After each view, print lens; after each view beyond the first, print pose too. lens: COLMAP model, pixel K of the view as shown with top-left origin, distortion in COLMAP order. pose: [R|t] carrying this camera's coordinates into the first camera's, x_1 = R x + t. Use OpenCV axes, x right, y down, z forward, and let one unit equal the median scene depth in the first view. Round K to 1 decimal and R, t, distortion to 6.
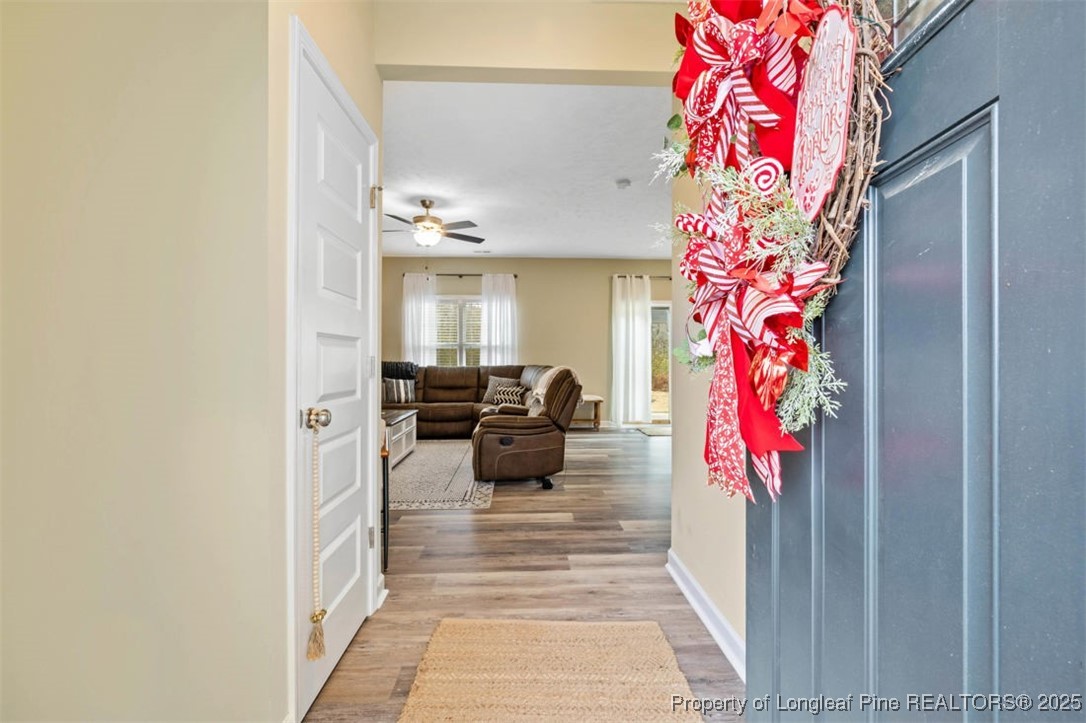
lens RADIAL K [[458.0, 0, 541.6], [0, 458.0, 349.6], [0, 0, 1]] dist [0.001292, 0.000205]
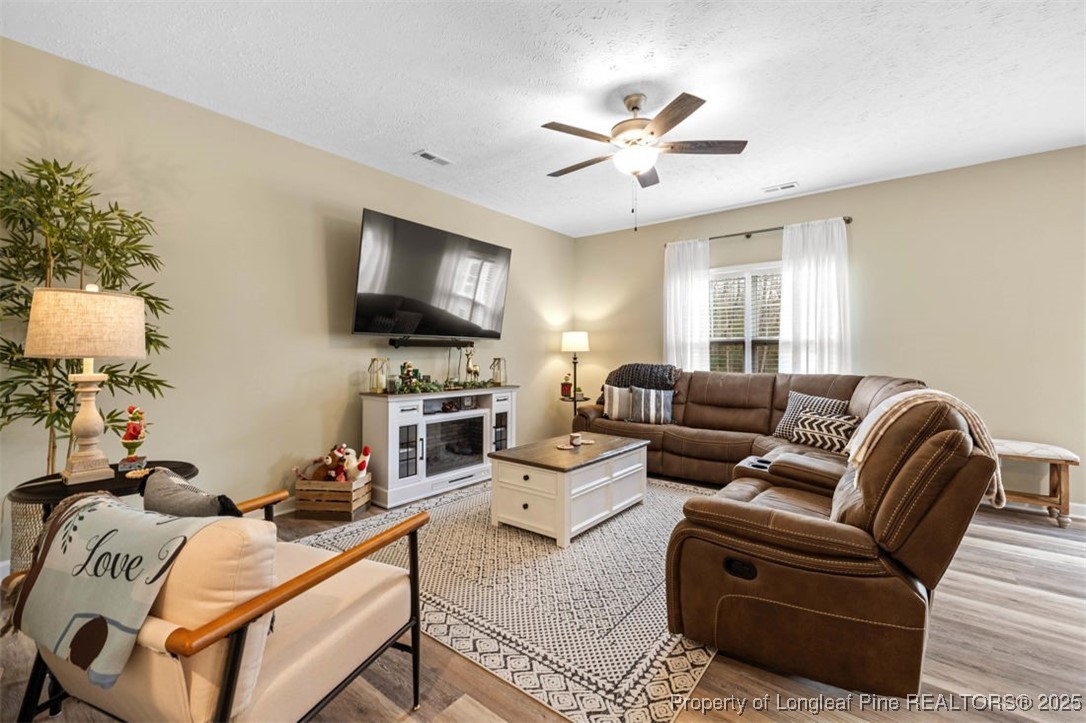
lens RADIAL K [[458.0, 0, 541.6], [0, 458.0, 349.6], [0, 0, 1]] dist [0.001292, 0.000205]
pose [[0.753097, -0.001427, -0.657908, 0.035716], [0.004164, 0.999988, 0.002597, -0.000105], [0.657896, -0.004696, 0.753094, 0.332150]]
